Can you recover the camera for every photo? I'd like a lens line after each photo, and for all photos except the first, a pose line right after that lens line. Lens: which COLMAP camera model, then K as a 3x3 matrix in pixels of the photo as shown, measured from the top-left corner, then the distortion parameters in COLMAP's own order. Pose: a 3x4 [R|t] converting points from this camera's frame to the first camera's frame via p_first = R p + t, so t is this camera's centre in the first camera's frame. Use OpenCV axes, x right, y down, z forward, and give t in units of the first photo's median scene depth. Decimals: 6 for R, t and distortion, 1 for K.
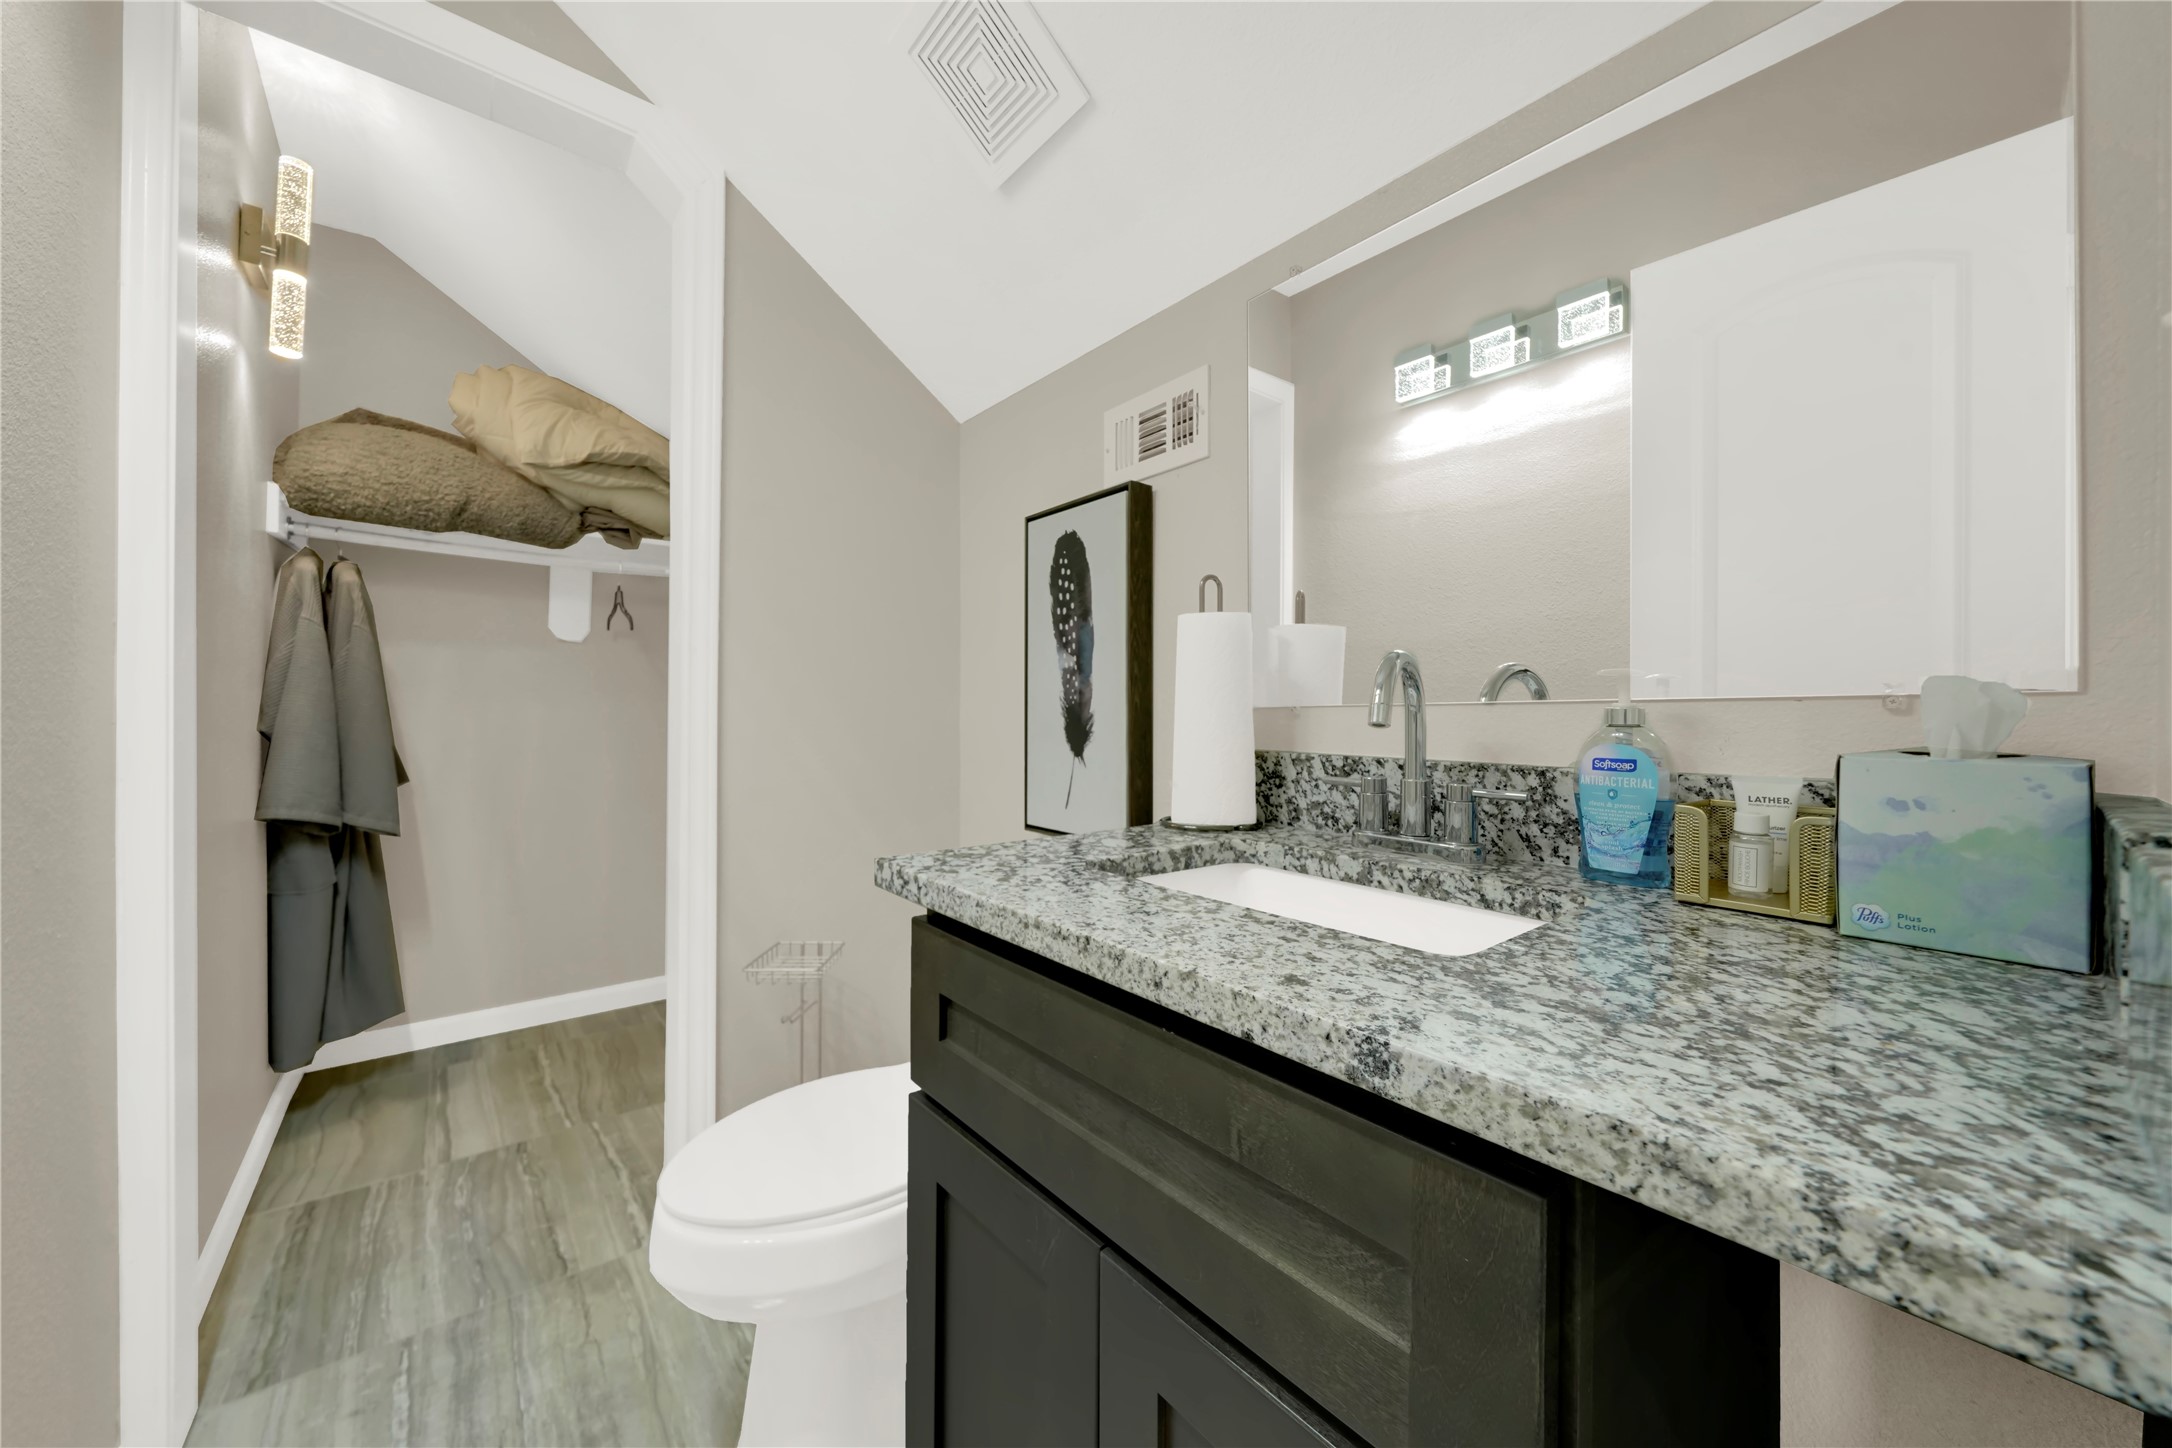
lens RADIAL K [[792.7, 0, 1086.0], [0, 792.7, 724.0], [0, 0, 1]] dist [-0.001008, 0.000003]
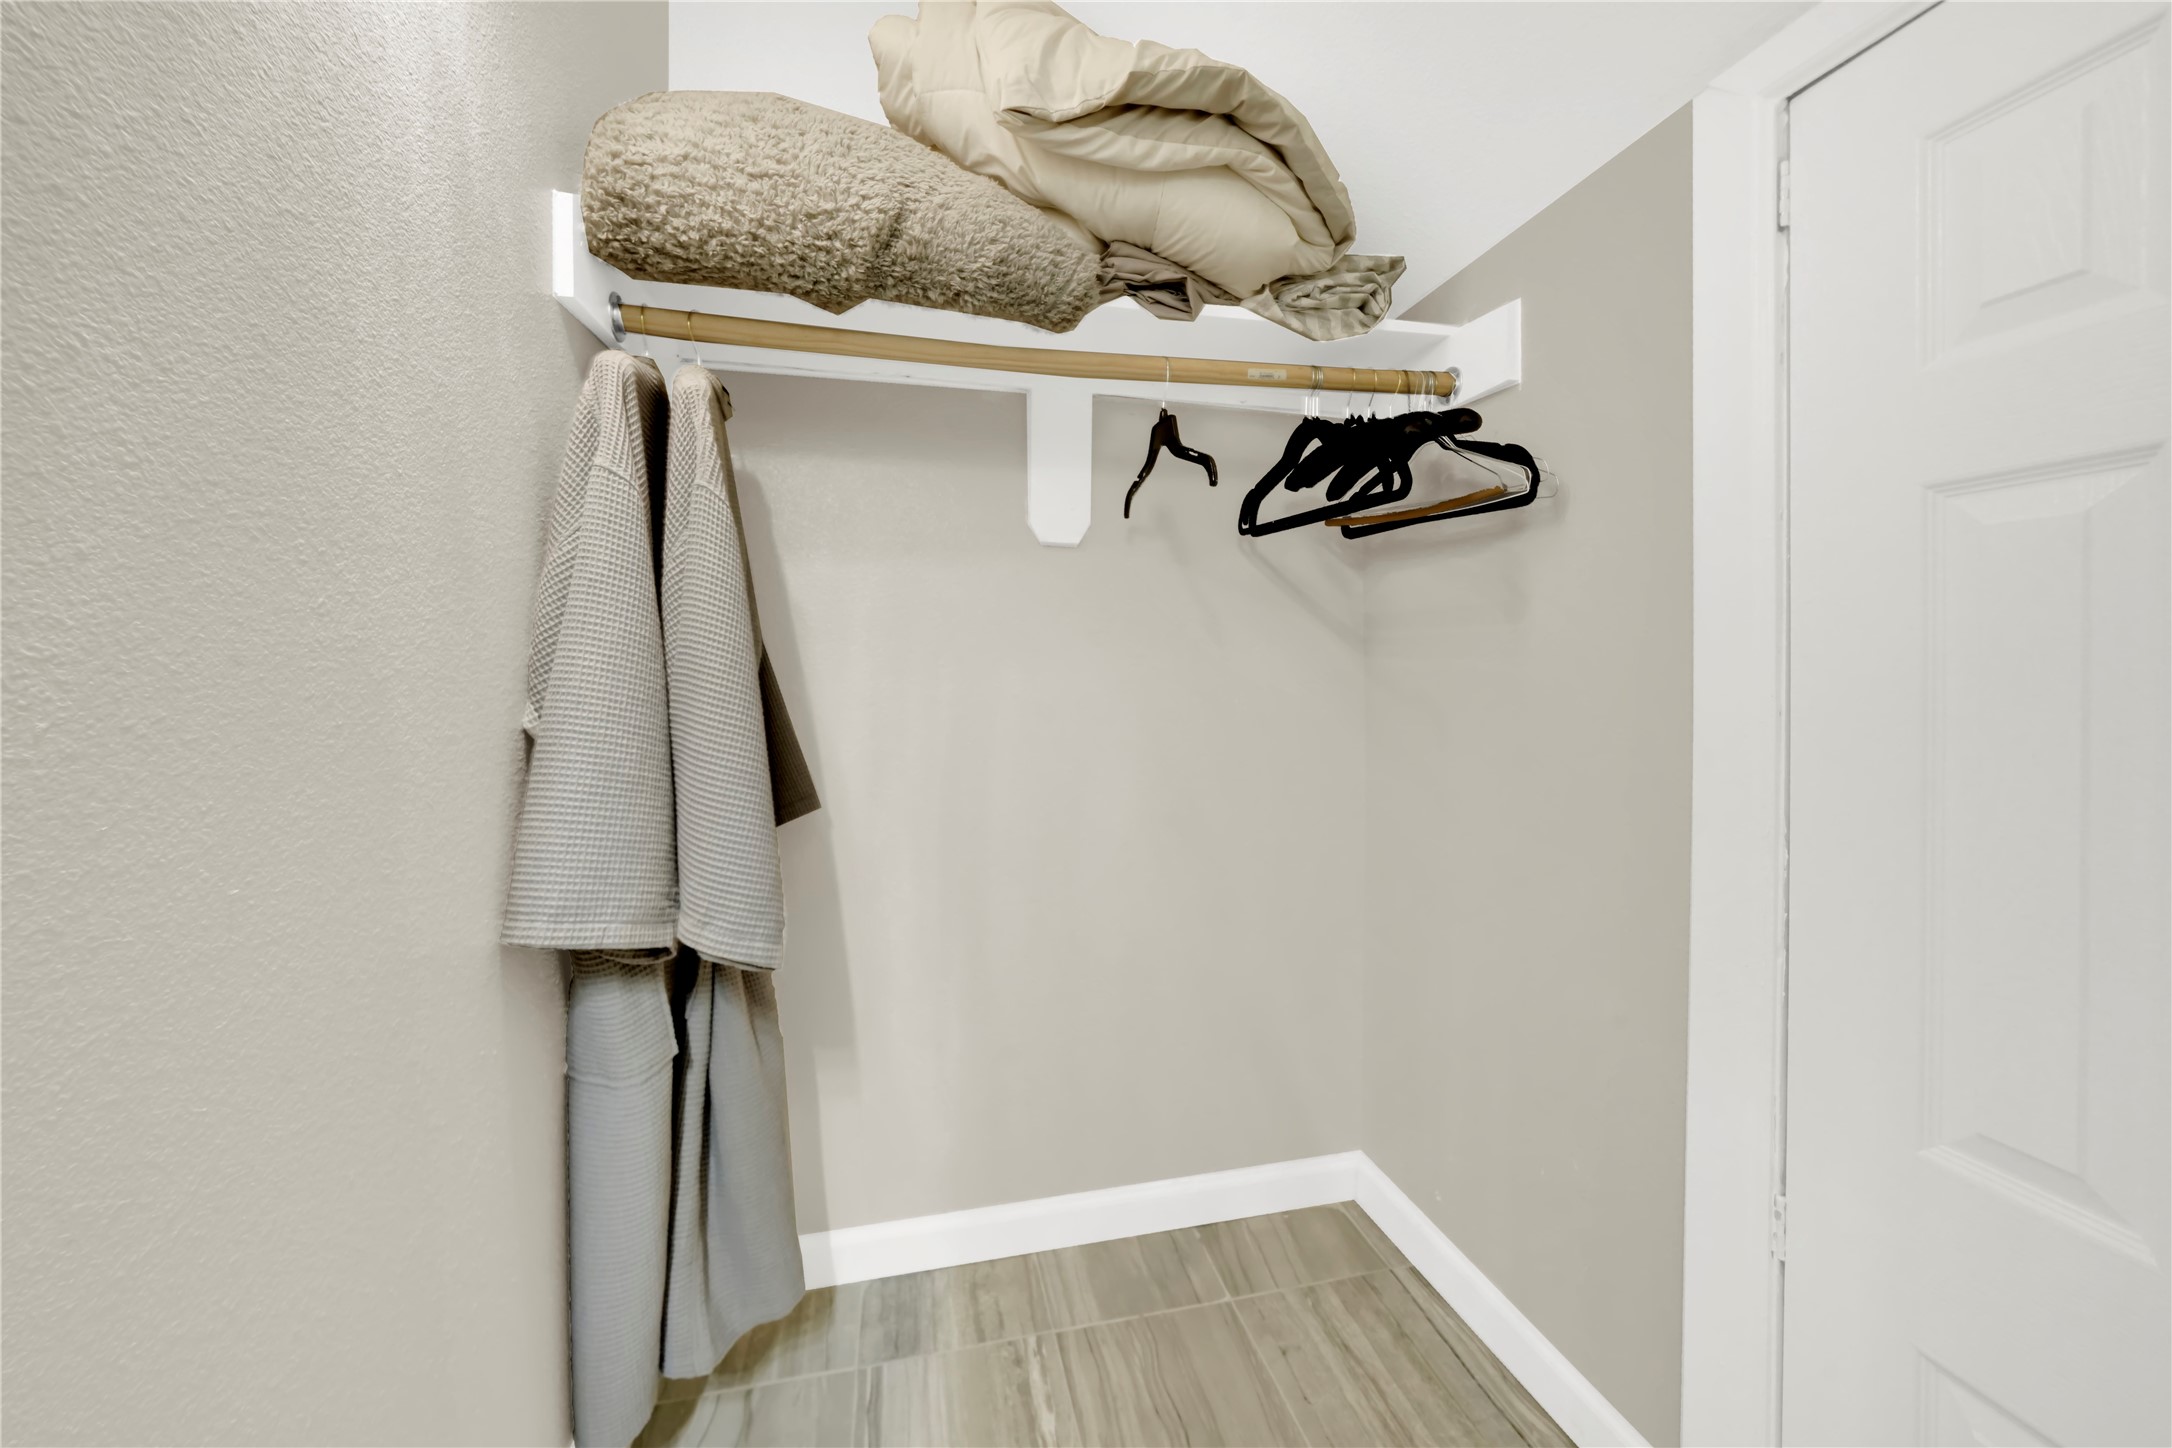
lens RADIAL K [[789.0, 0, 1084.7], [0, 789.0, 698.3], [0, 0, 1]] dist [0.000560, 0.000046]
pose [[0.901790, 0.000736, -0.432173, -0.482275], [0.006217, 0.999873, 0.014676, -0.009925], [0.432129, -0.015921, 0.901671, 0.621818]]
